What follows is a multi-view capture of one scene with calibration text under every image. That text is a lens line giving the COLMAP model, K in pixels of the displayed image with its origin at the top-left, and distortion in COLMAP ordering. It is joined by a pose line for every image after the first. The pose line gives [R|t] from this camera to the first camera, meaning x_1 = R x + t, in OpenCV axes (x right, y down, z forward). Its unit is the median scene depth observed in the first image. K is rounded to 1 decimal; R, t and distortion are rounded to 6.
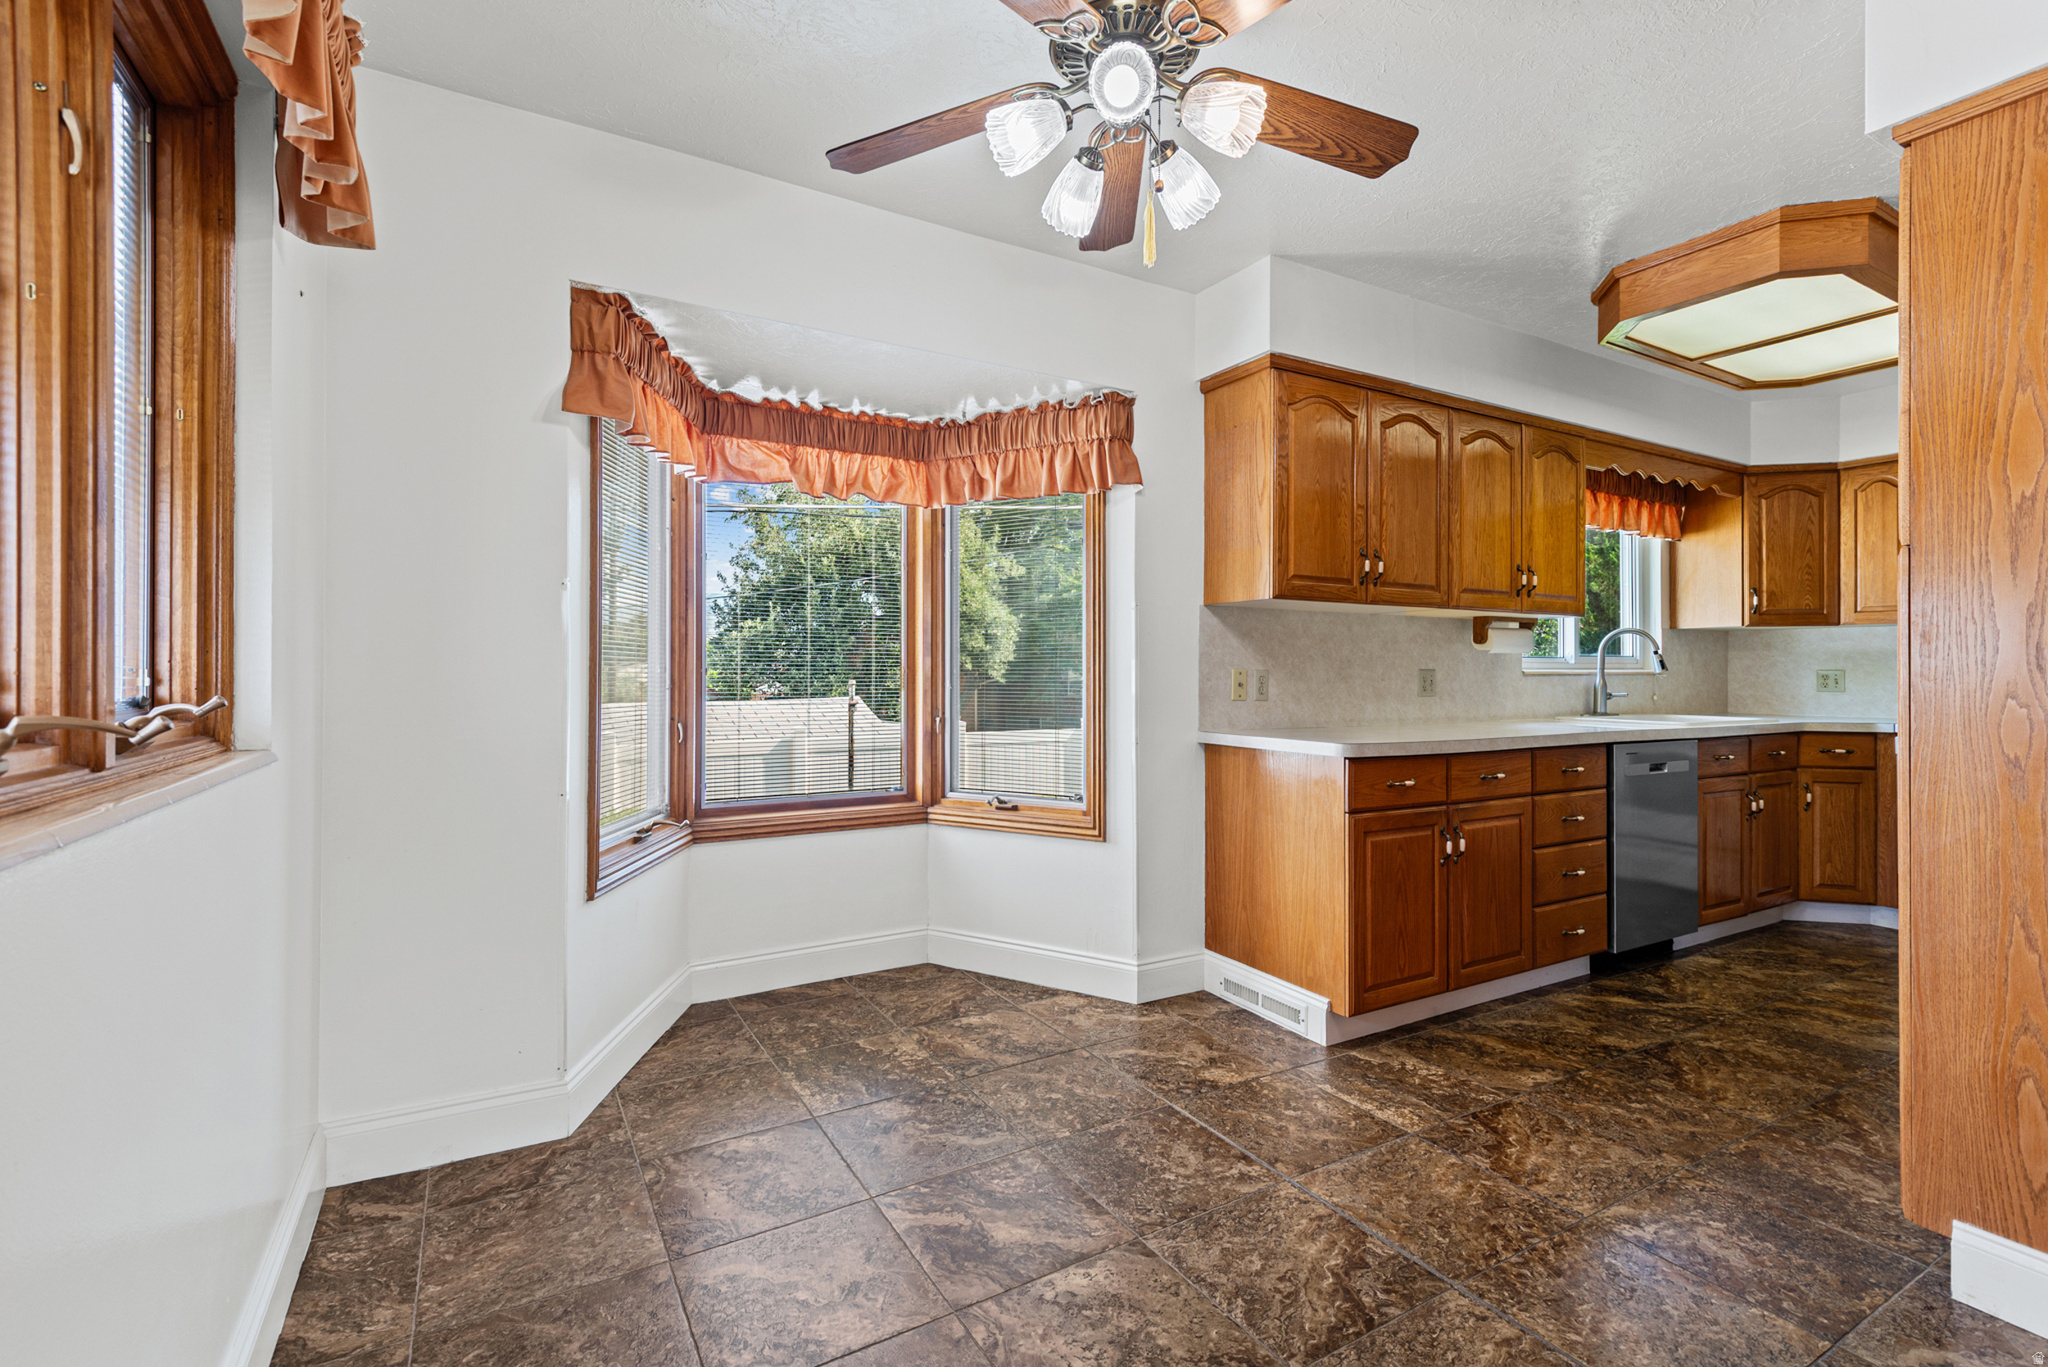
lens RADIAL K [[919.3, 0, 1021.3], [0, 919.3, 675.9], [0, 0, 1]] dist [0.011364, -0.004170]
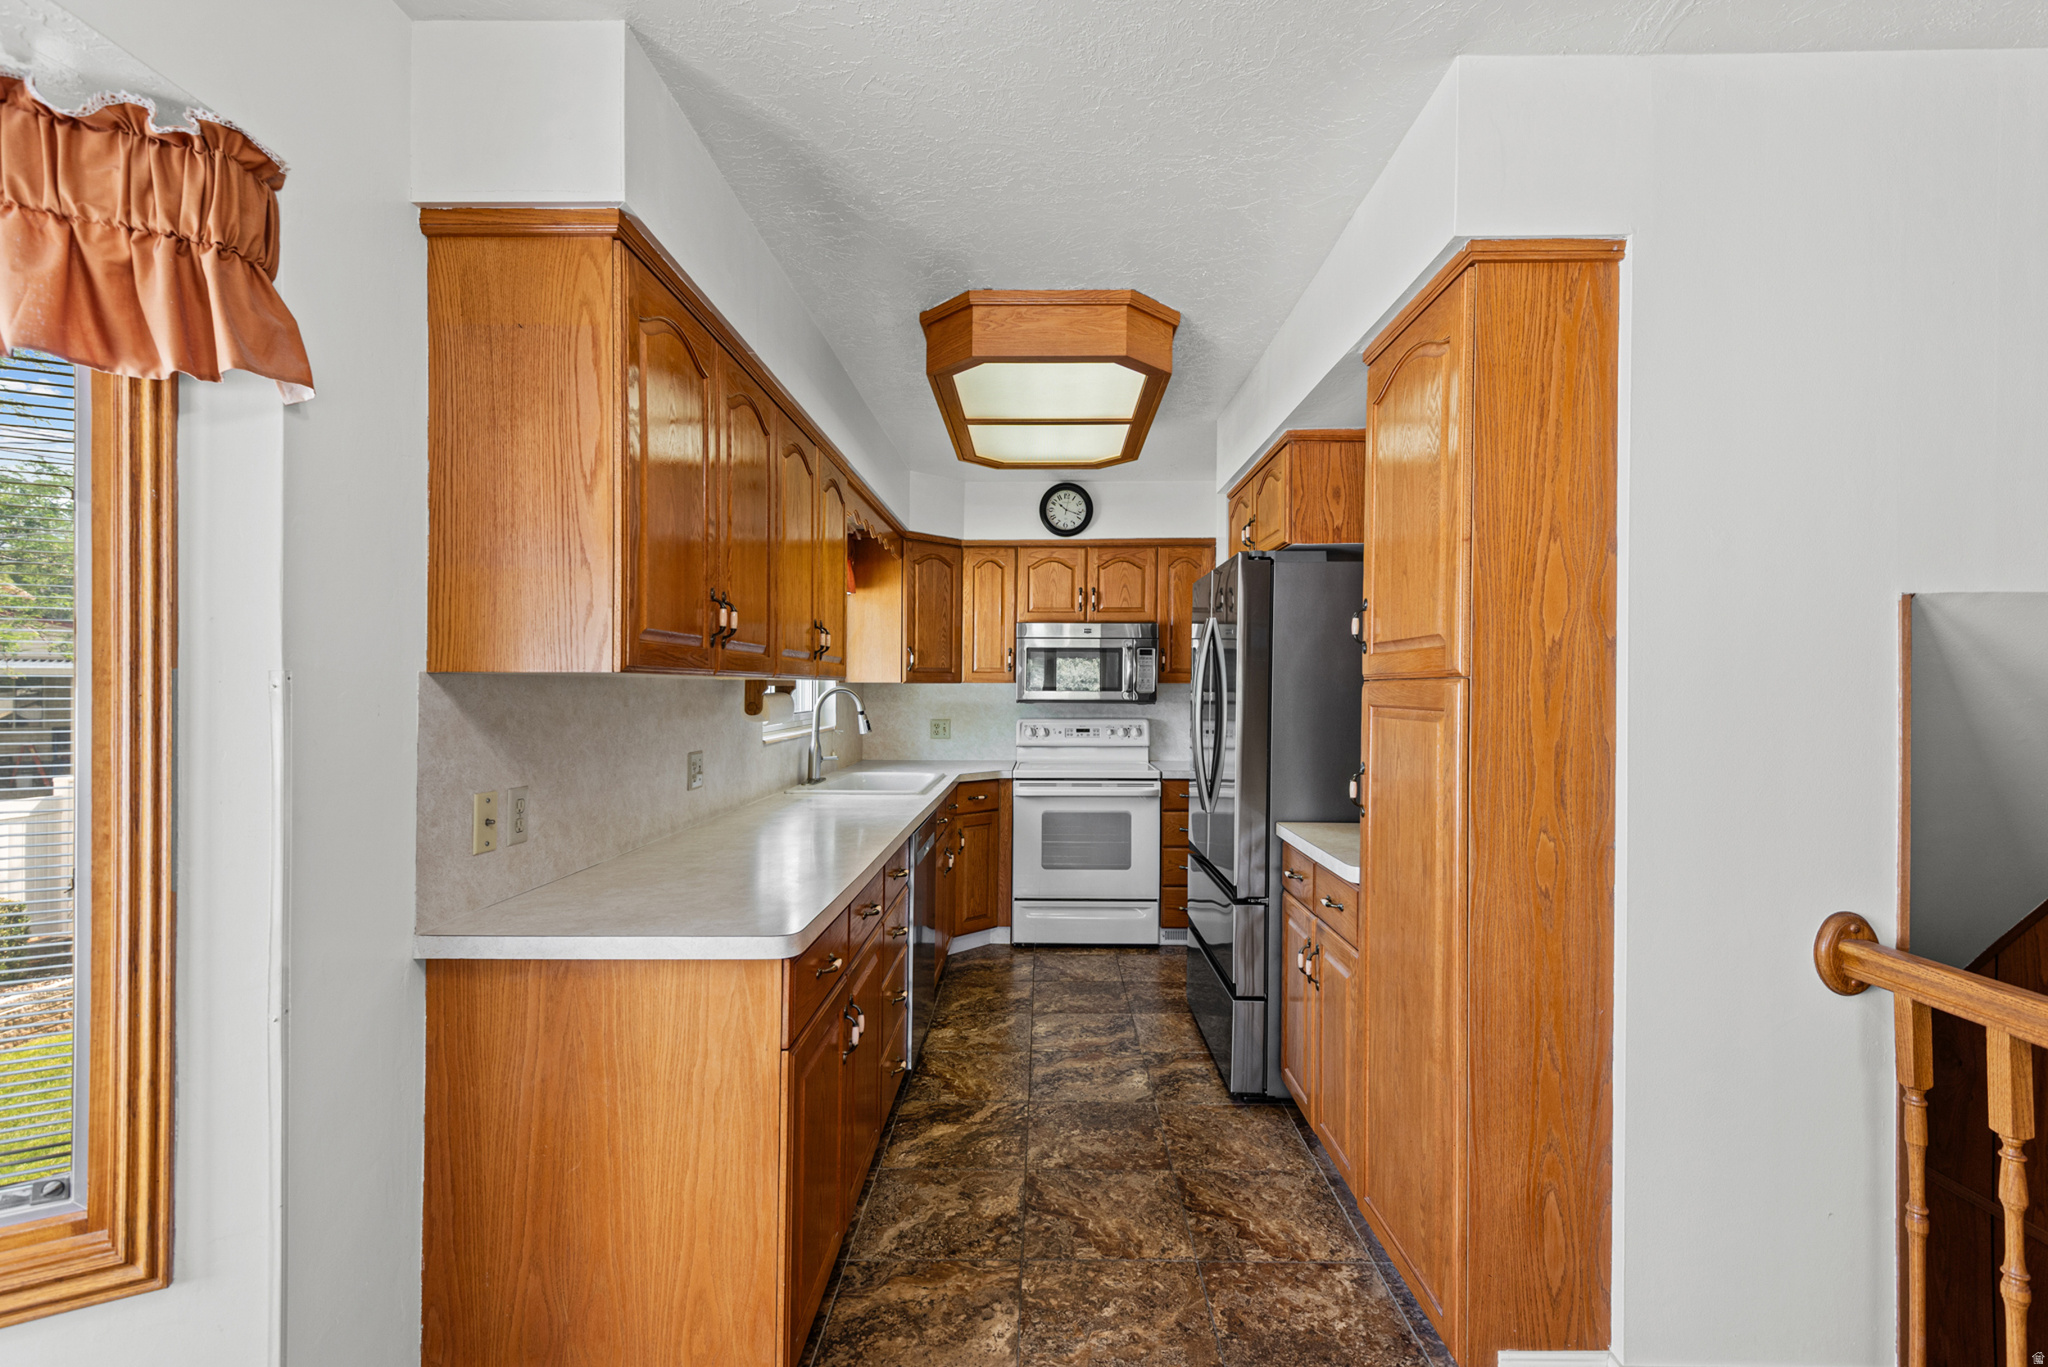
lens RADIAL K [[919.3, 0, 1030.6], [0, 919.3, 684.0], [0, 0, 1]] dist [0.011364, -0.004170]
pose [[0.509027, 0.001240, 0.860749, -0.062304], [0.000586, 0.999998, -0.001787, -0.073692], [-0.860750, 0.001414, 0.509026, 0.505116]]
